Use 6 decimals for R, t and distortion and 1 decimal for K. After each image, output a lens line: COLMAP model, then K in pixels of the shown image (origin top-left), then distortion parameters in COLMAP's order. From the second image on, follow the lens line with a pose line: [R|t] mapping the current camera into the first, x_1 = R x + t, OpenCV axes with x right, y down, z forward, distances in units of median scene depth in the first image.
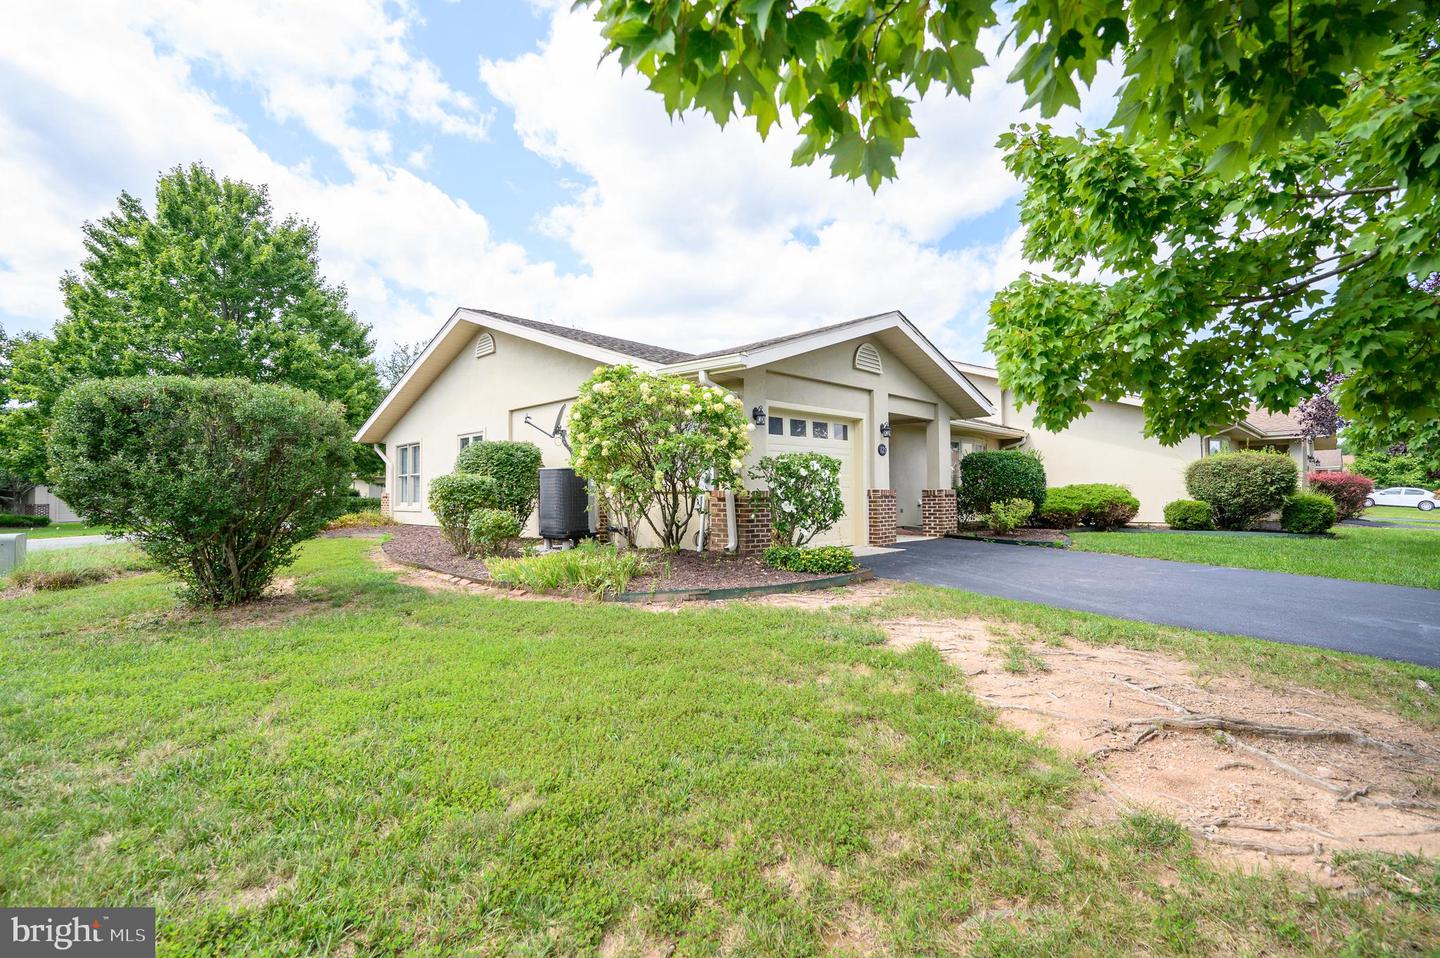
lens RADIAL K [[643.9, 0, 712.6], [0, 643.9, 481.4], [0, 0, 1]] dist [0.001861, 0.000805]
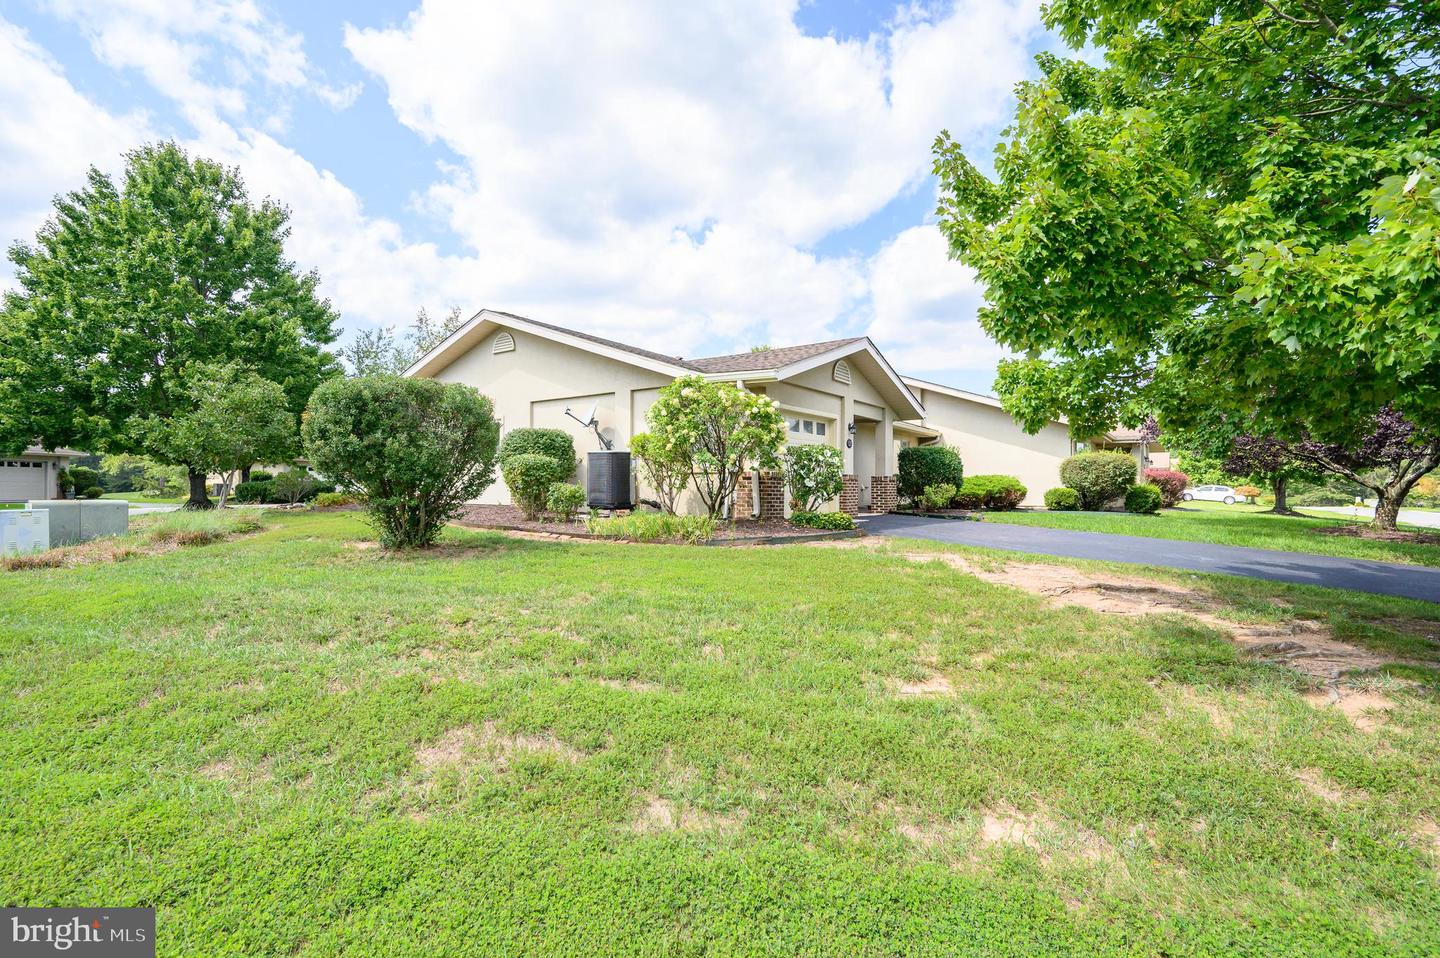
lens RADIAL K [[643.9, 0, 704.4], [0, 643.9, 485.6], [0, 0, 1]] dist [0.001861, 0.000805]
pose [[0.989268, 0.014000, 0.145441, -0.171582], [-0.016692, 0.999711, 0.017302, 0.014307], [-0.145157, -0.019544, 0.989216, -0.189220]]
